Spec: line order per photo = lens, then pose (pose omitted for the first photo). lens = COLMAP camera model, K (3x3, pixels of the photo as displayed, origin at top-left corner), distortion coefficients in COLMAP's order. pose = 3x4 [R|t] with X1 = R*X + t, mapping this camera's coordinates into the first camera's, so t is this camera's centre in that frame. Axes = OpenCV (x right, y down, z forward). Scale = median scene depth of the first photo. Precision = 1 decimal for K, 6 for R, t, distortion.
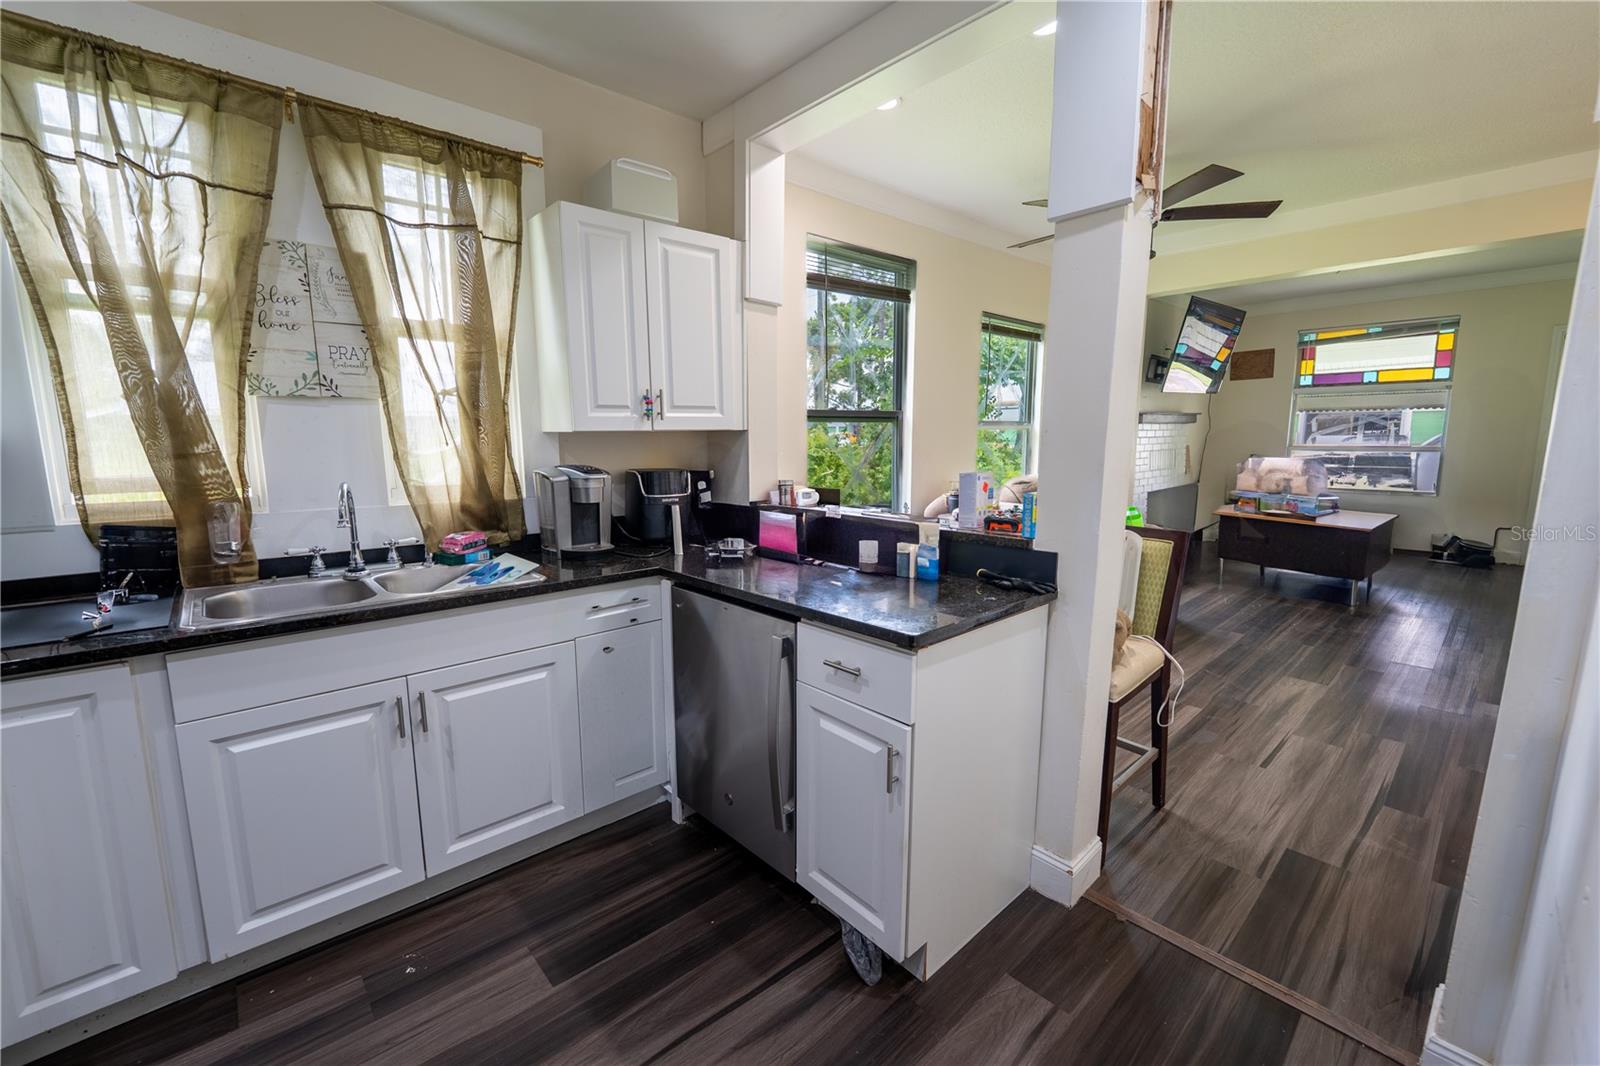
lens RADIAL K [[653.4, 0, 796.0], [0, 653.4, 535.1], [0, 0, 1]] dist [-0.012869, -0.000480]
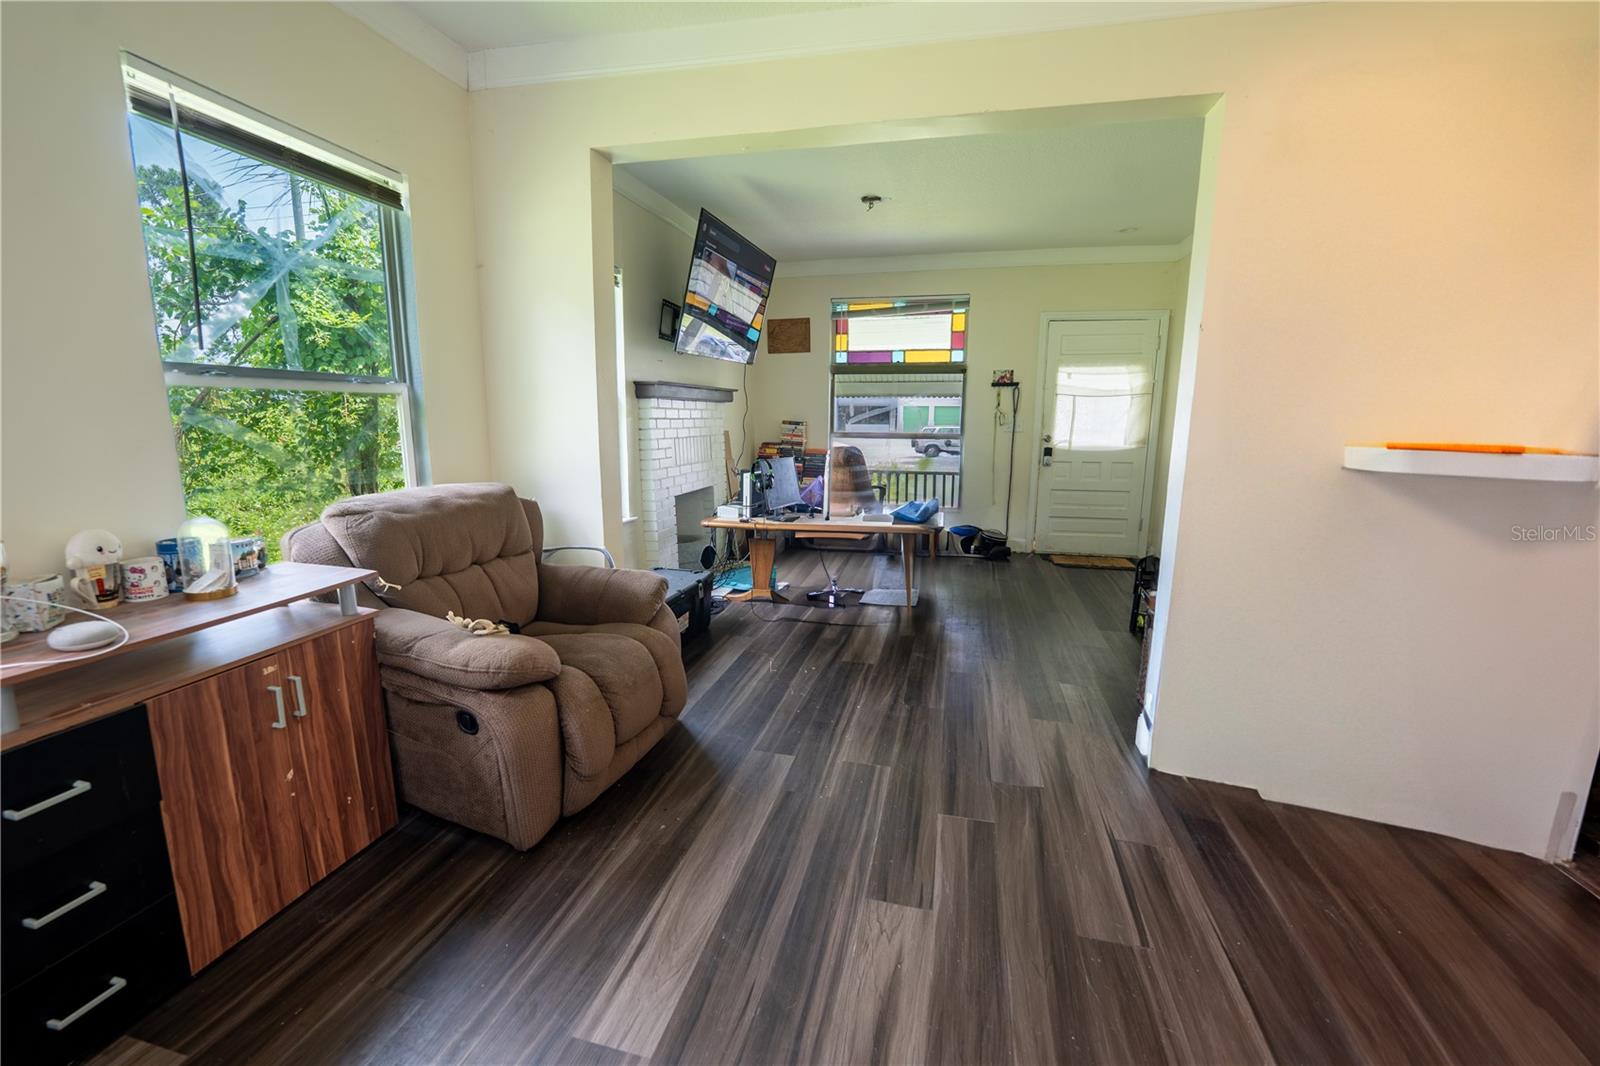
lens RADIAL K [[642.1, 0, 793.4], [0, 642.1, 533.6], [0, 0, 1]] dist [-0.010617, -0.000138]
pose [[0.829117, -0.080530, 0.553245, 0.676402], [0.068761, 0.996747, 0.042038, -0.121333], [-0.554831, 0.003187, 0.831957, 0.909624]]
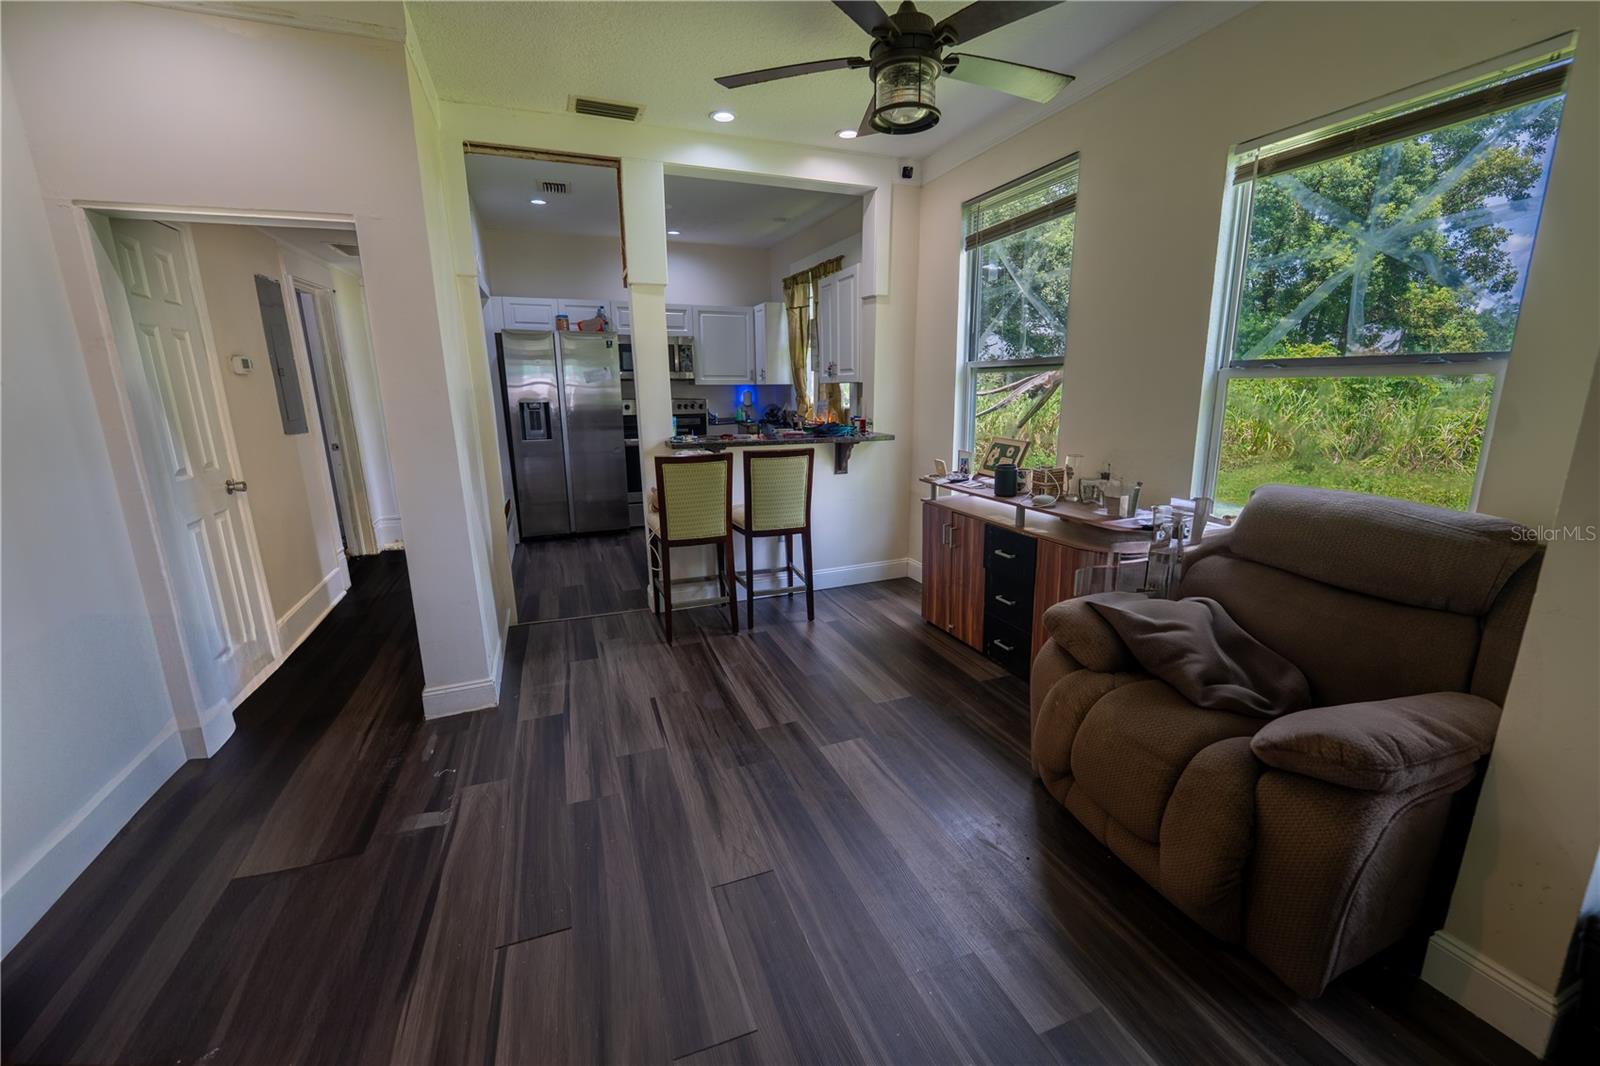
lens RADIAL K [[642.1, 0, 793.4], [0, 642.1, 533.6], [0, 0, 1]] dist [-0.010617, -0.000138]
pose [[-0.369275, 0.218264, -0.903326, 1.678434], [-0.134670, 0.949200, 0.284401, -0.264487], [0.919511, 0.226673, -0.321122, 1.629278]]
